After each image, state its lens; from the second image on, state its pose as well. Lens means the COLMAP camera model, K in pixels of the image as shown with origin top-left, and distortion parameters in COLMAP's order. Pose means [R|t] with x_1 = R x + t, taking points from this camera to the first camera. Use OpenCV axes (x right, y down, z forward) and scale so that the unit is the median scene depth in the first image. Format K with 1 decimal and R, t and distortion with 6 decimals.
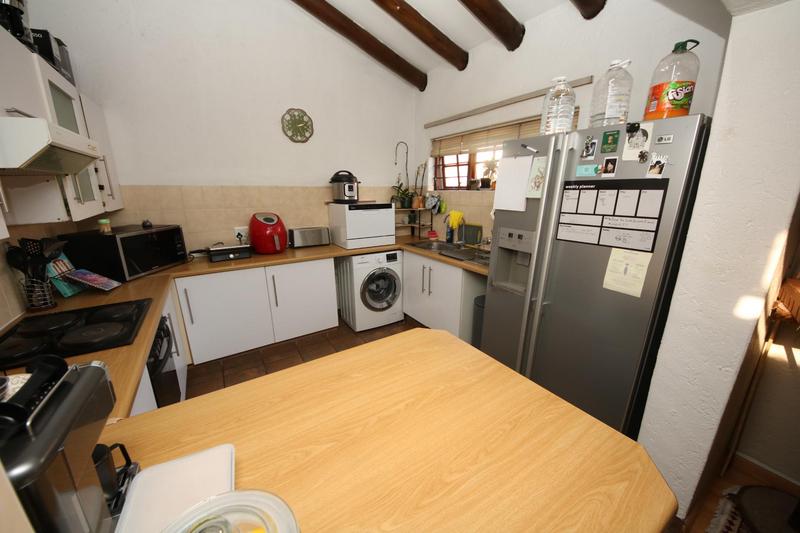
lens RADIAL K [[296.3, 0, 400.0], [0, 296.3, 266.5], [0, 0, 1]] dist [0.021471, -0.020369]
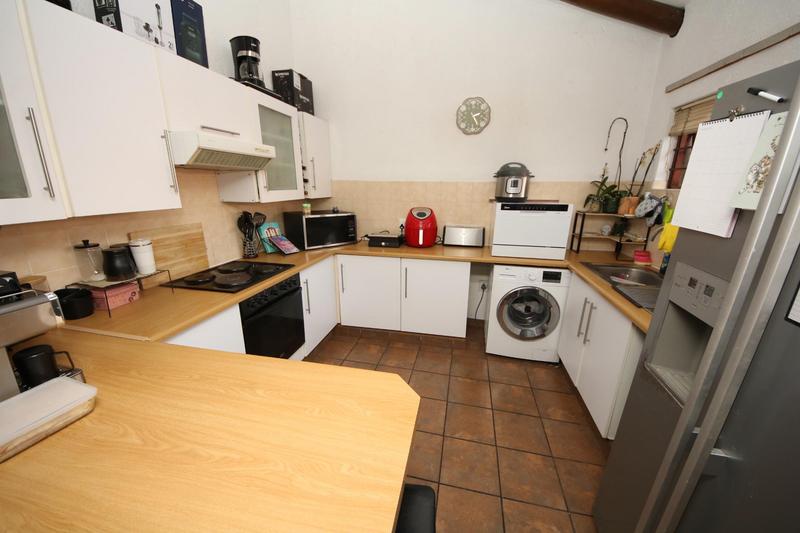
lens RADIAL K [[296.3, 0, 400.0], [0, 296.3, 266.5], [0, 0, 1]] dist [0.021471, -0.020369]
pose [[0.706872, 0.197573, -0.679189, 0.213886], [-0.190309, 0.977914, 0.086405, -0.049165], [0.681260, 0.068179, 0.728860, 0.195032]]
